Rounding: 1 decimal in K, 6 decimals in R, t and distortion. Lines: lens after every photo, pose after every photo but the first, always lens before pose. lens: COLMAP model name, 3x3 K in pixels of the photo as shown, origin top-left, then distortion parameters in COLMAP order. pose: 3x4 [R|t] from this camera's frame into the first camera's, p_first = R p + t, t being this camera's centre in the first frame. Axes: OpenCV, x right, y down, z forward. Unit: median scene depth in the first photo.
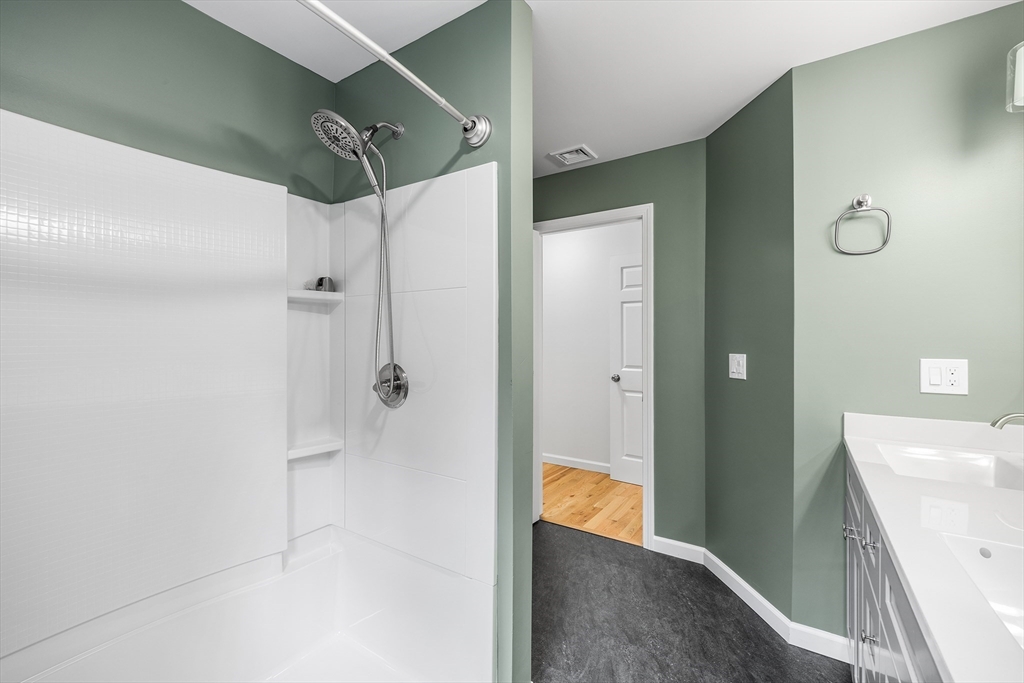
lens RADIAL K [[434.3, 0, 512.0], [0, 434.3, 341.5], [0, 0, 1]] dist [0.000042, -0.000028]
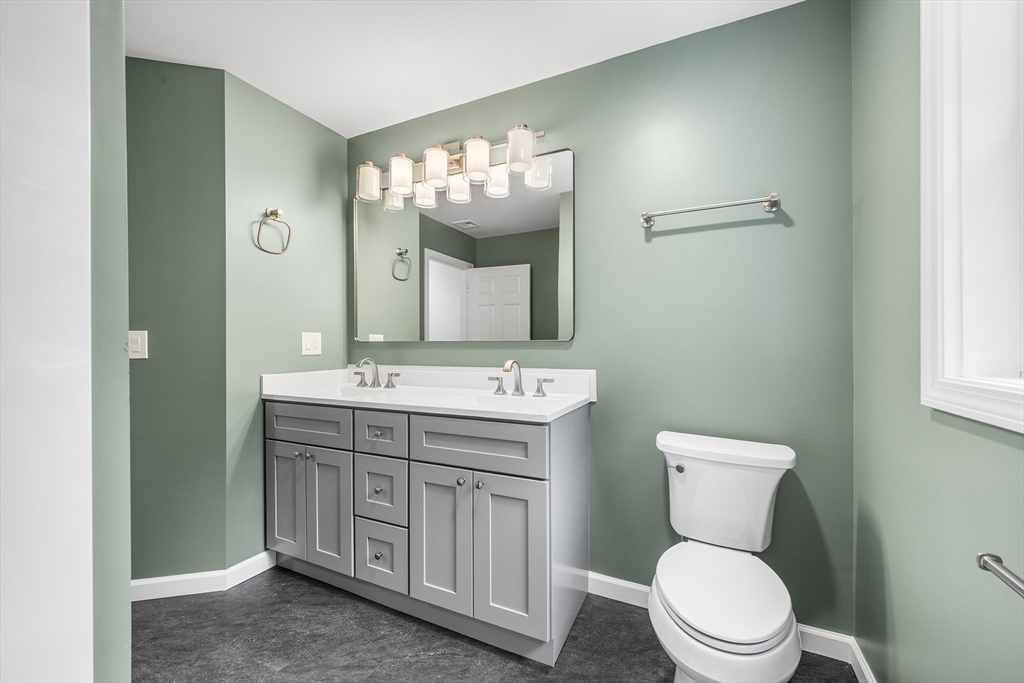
lens RADIAL K [[405.2, 0, 508.9], [0, 405.2, 342.5], [0, 0, 1]] dist [0.000100, -0.000002]
pose [[-0.108708, -0.001823, 0.994072, -0.484383], [0.000574, 0.999998, 0.001896, 0.065954], [-0.994074, 0.000777, -0.108707, 0.411812]]
